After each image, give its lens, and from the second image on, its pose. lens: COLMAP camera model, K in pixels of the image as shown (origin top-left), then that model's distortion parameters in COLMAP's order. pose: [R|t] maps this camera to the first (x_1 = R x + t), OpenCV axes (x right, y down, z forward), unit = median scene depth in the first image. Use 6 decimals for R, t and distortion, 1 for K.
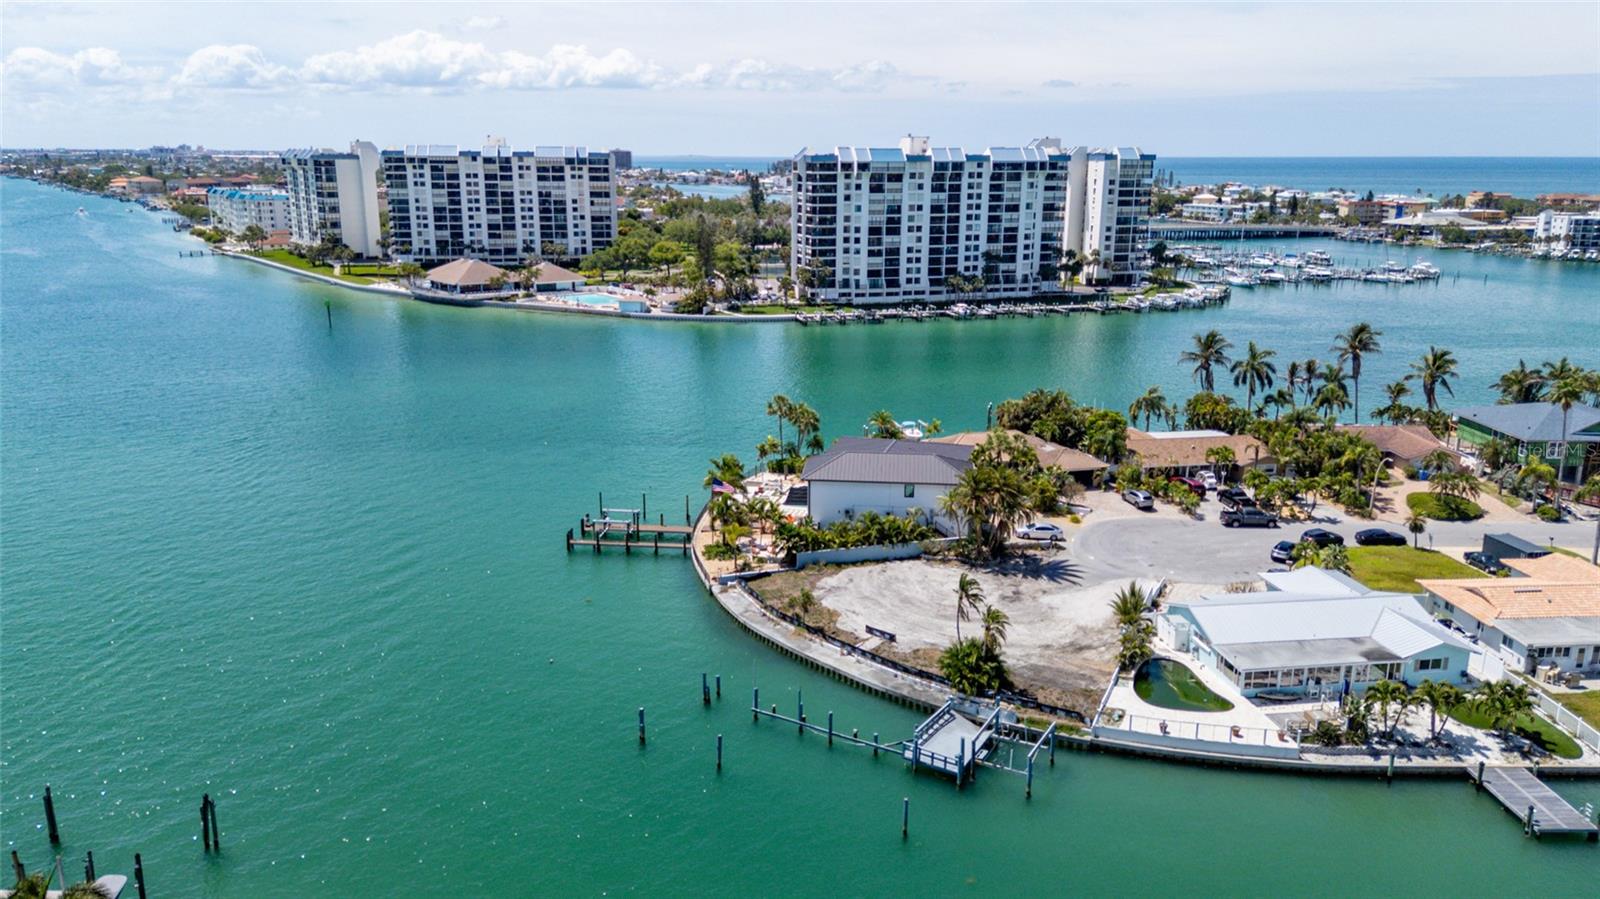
lens RADIAL K [[1161.0, 0, 783.8], [0, 1161.0, 469.2], [0, 0, 1]] dist [0.067837, -0.064362]
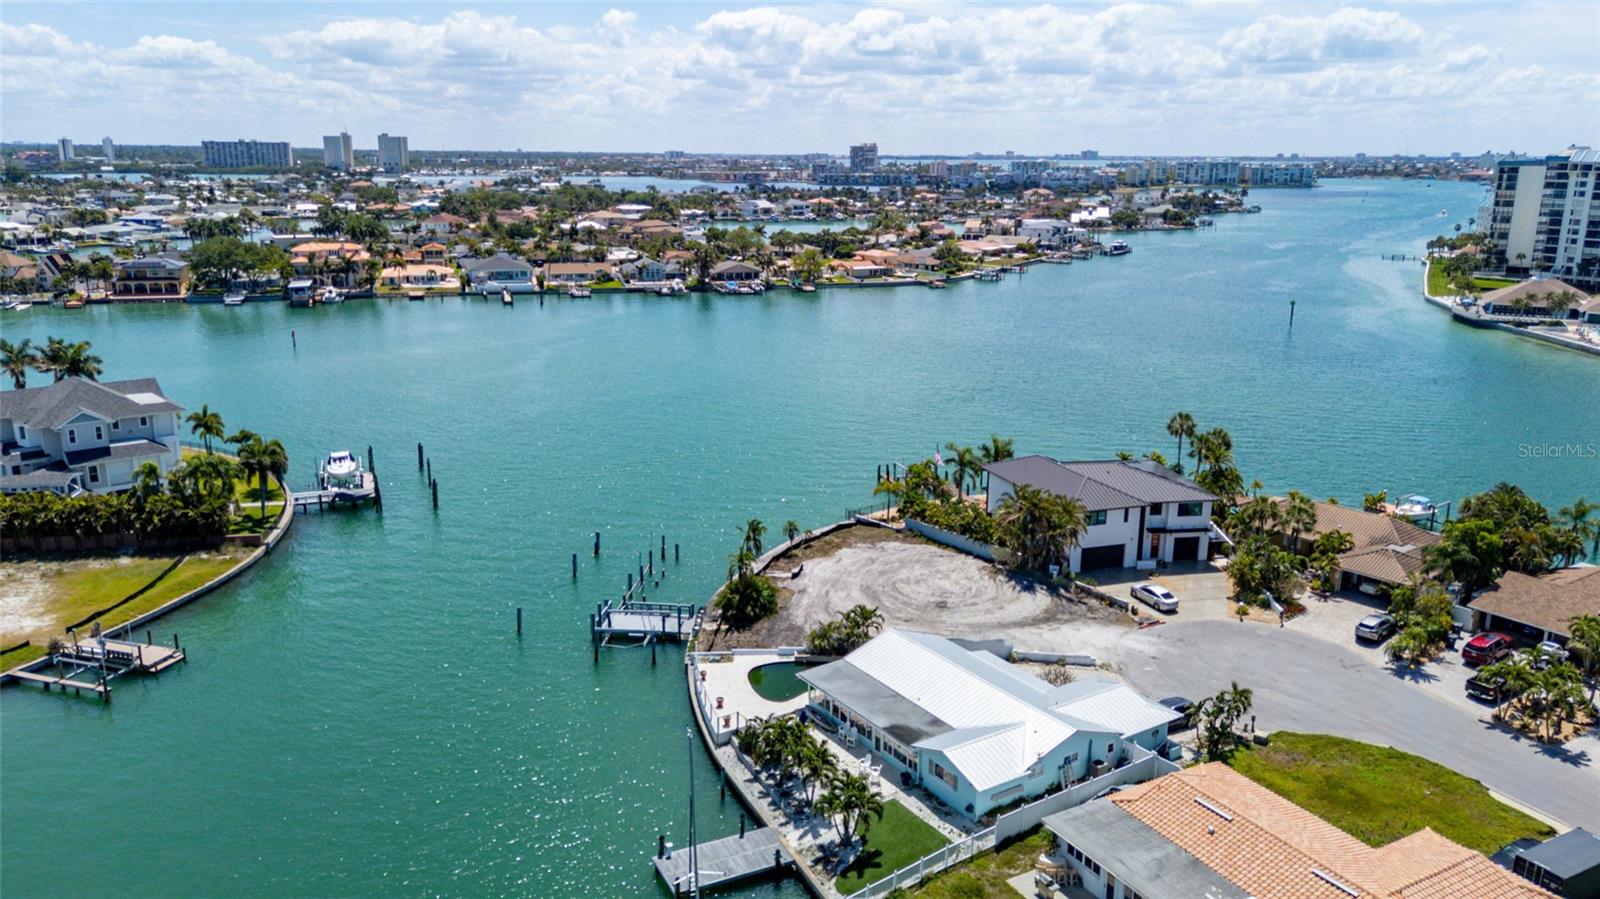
lens RADIAL K [[1164.3, 0, 788.3], [0, 1164.3, 448.7], [0, 0, 1]] dist [0.070585, -0.075040]
pose [[0.406748, 0.220749, -0.886468, 0.343421], [-0.241166, 0.961889, 0.128874, -0.039362], [0.881133, 0.161367, 0.444484, 0.144864]]
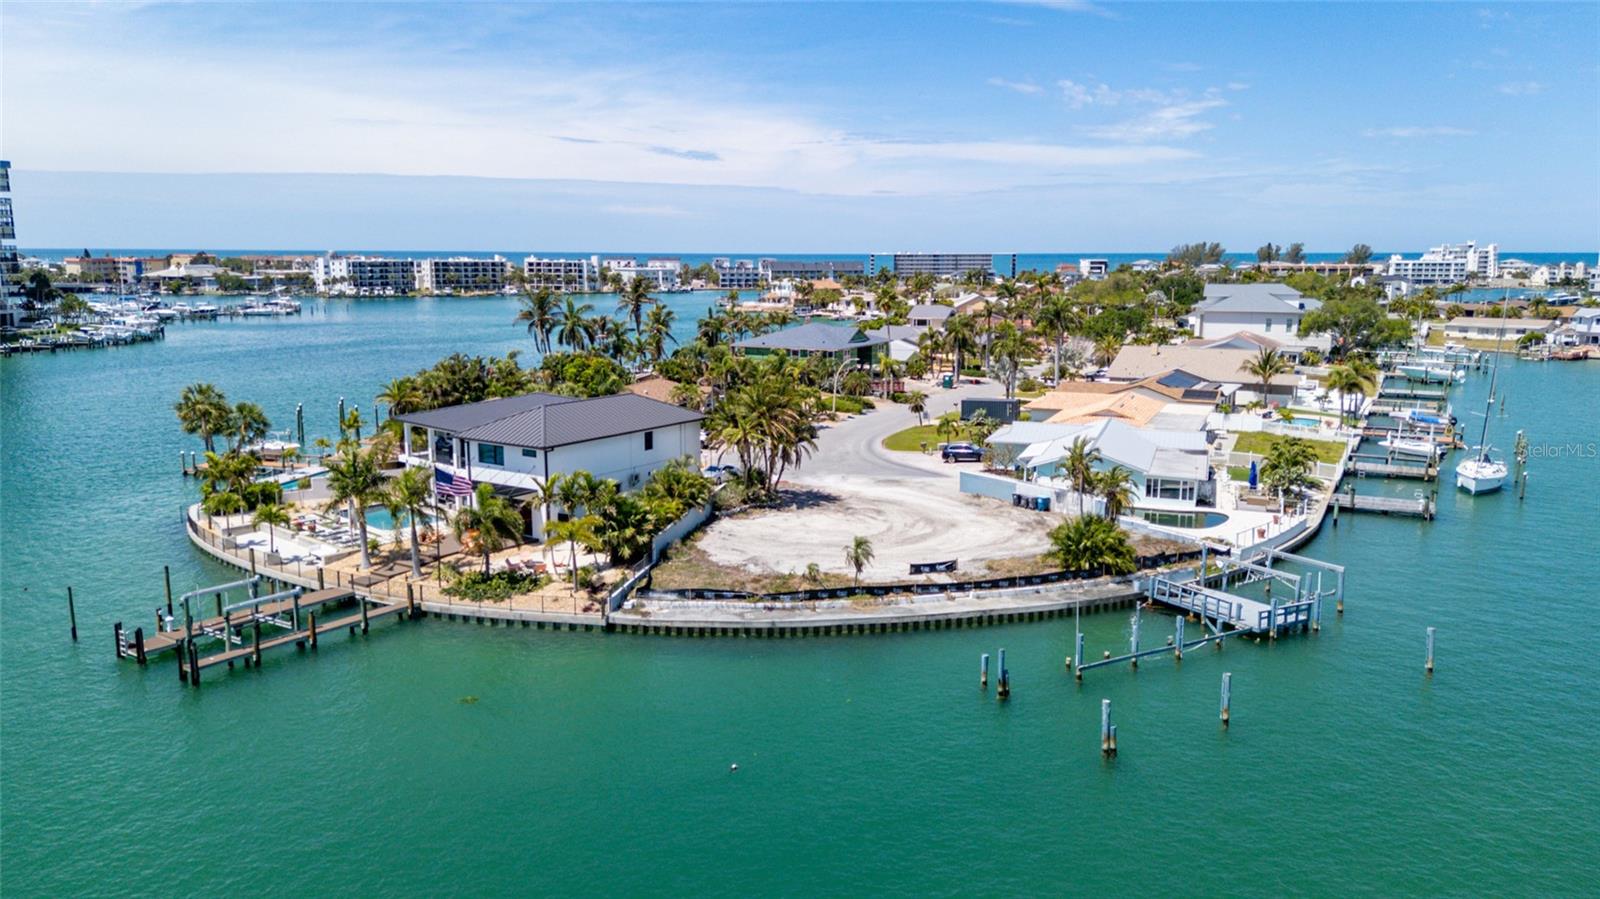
lens RADIAL K [[1181.4, 0, 796.7], [0, 1181.4, 451.8], [0, 0, 1]] dist [0.078361, -0.075016]
pose [[0.461985, -0.150697, 0.873991, -0.186636], [0.232052, 0.971668, 0.044878, 0.005643], [-0.855992, 0.182078, 0.483865, 0.220587]]
